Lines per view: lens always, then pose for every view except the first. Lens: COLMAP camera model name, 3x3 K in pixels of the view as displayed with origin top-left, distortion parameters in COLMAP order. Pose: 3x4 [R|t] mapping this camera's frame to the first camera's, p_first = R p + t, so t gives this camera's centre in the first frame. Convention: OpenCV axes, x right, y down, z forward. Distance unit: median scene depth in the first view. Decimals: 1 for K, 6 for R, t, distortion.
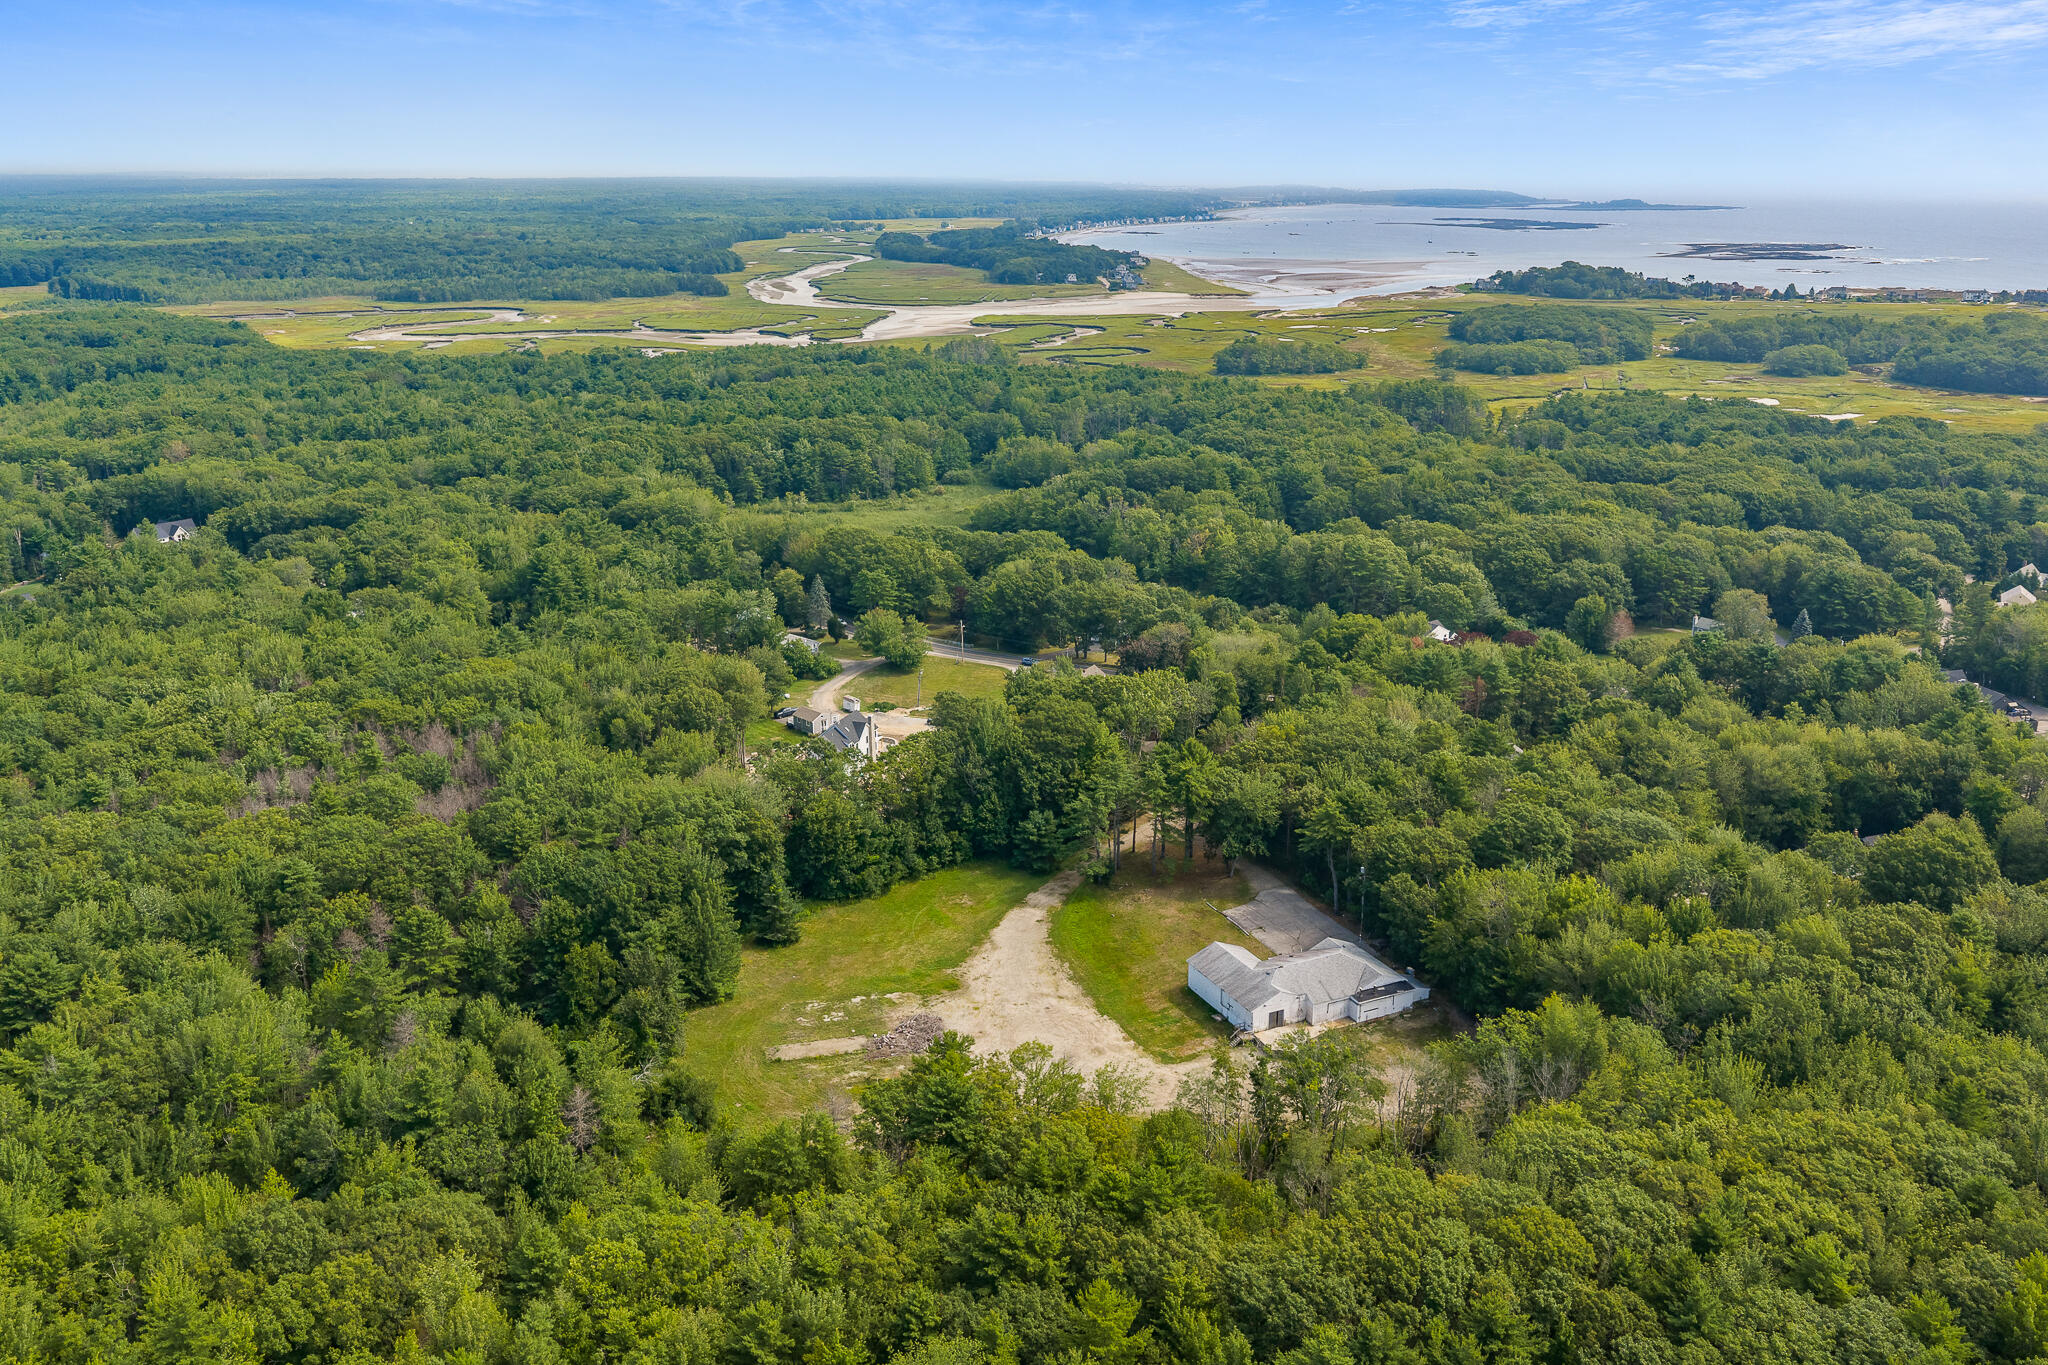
lens RADIAL K [[1693.4, 0, 1014.7], [0, 1693.4, 682.8], [0, 0, 1]] dist [0.014738, -0.033942]
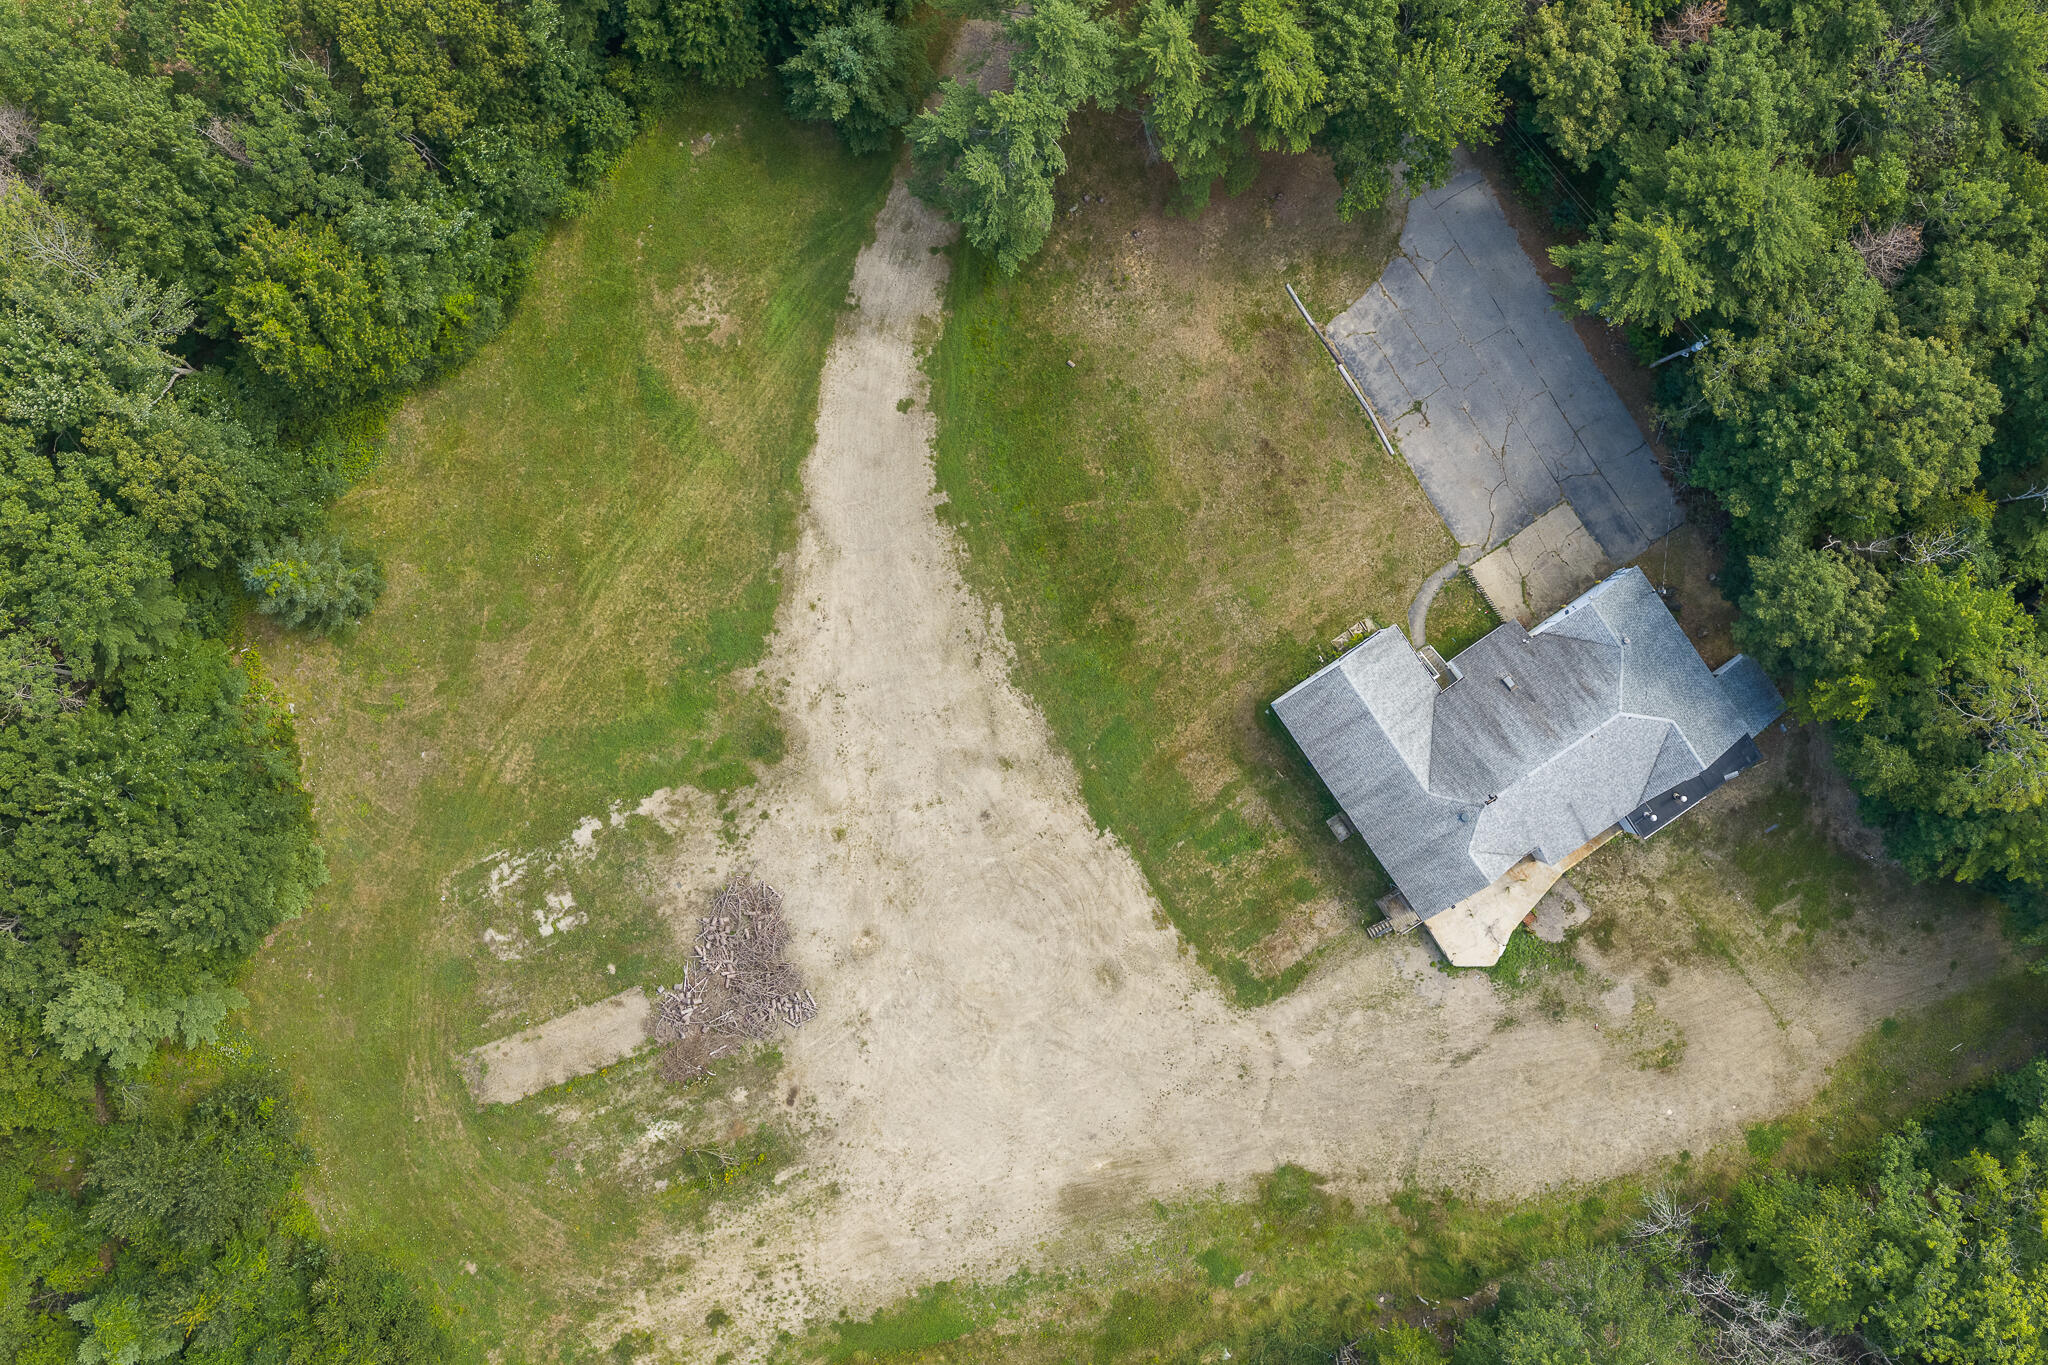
lens RADIAL K [[1693.4, 0, 1014.8], [0, 1693.4, 687.7], [0, 0, 1]] dist [0.014738, -0.033942]
pose [[0.986153, -0.165789, -0.004129, 0.030707], [0.051395, 0.281854, 0.958080, -0.240226], [-0.157675, -0.945025, 0.286472, 0.770240]]
